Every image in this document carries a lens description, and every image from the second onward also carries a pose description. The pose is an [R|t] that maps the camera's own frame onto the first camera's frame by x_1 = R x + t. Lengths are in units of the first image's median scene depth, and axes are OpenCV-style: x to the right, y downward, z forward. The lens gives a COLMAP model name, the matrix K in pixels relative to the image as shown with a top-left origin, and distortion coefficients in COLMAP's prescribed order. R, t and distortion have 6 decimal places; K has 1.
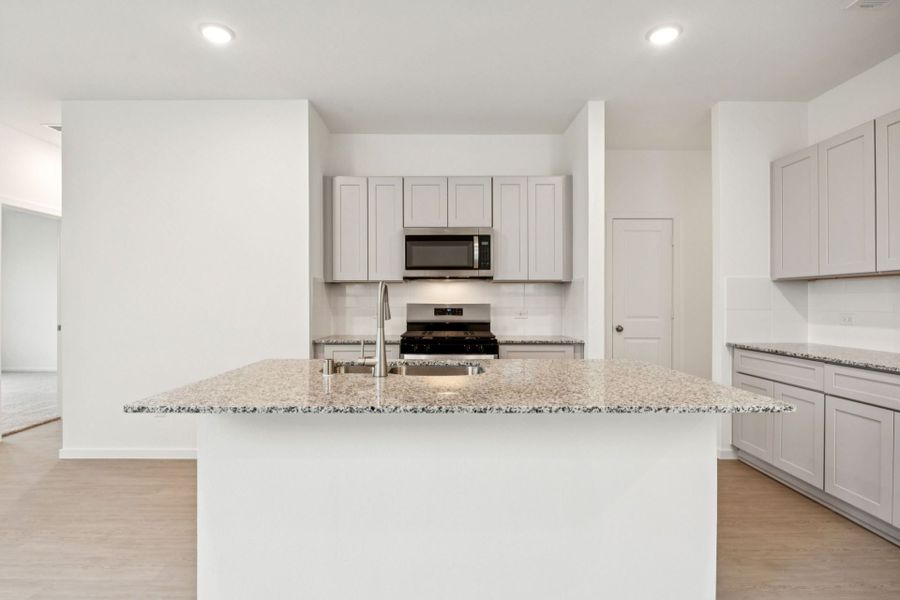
lens RADIAL K [[488.5, 0, 445.4], [0, 488.5, 299.7], [0, 0, 1]] dist [0.007613, -0.000923]
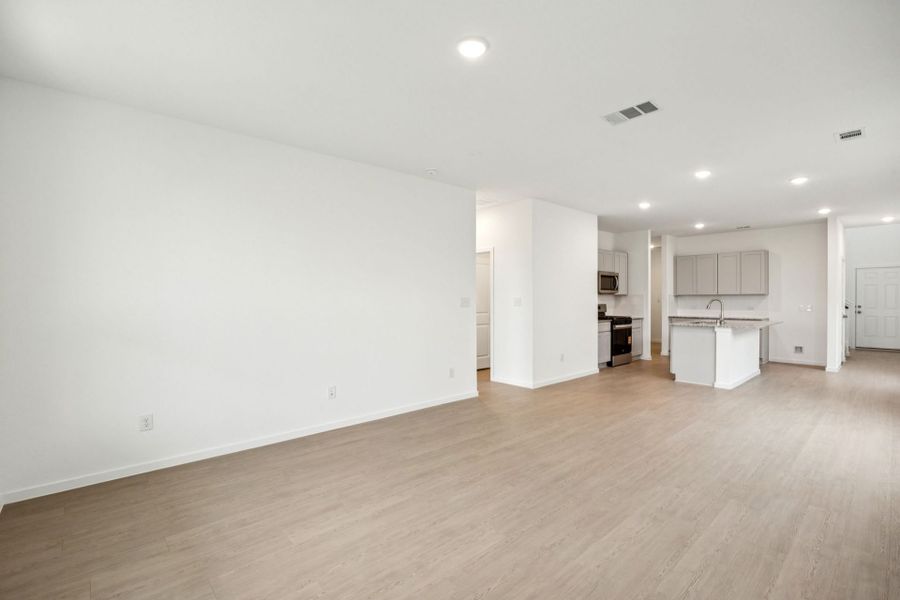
lens RADIAL K [[429.3, 0, 442.3], [0, 429.3, 301.2], [0, 0, 1]] dist [0.002002, -0.000946]
pose [[0.733720, -0.007091, 0.679415, -2.042116], [0.002354, 0.999966, 0.007893, -0.025976], [-0.679448, -0.004192, 0.733711, 0.015638]]
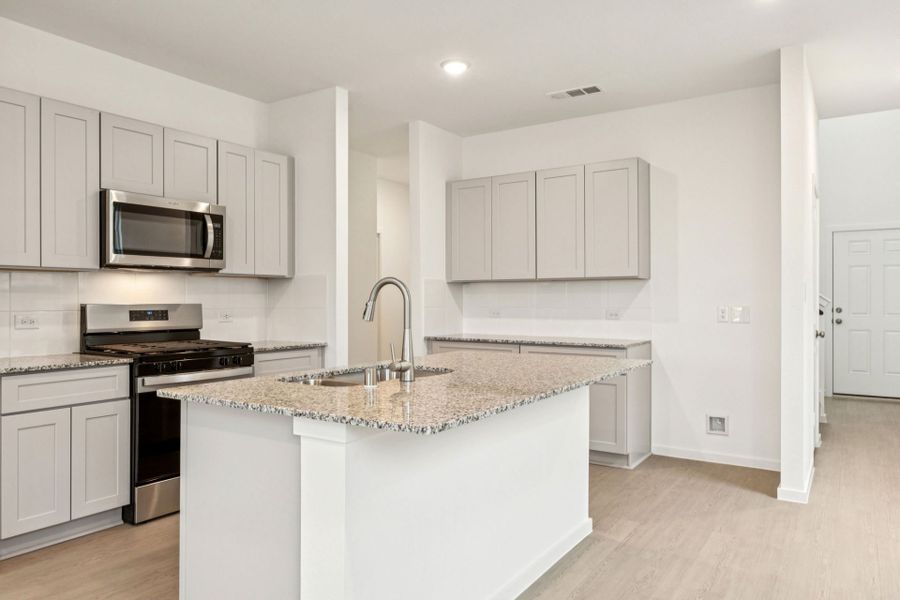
lens RADIAL K [[628.6, 0, 446.5], [0, 628.6, 299.7], [0, 0, 1]] dist [0.008181, 0.000940]
pose [[0.557004, -0.000906, 0.830509, -0.549956], [0.000456, 1.000000, 0.000785, 0.001685], [-0.830510, -0.000059, 0.557004, 0.143860]]
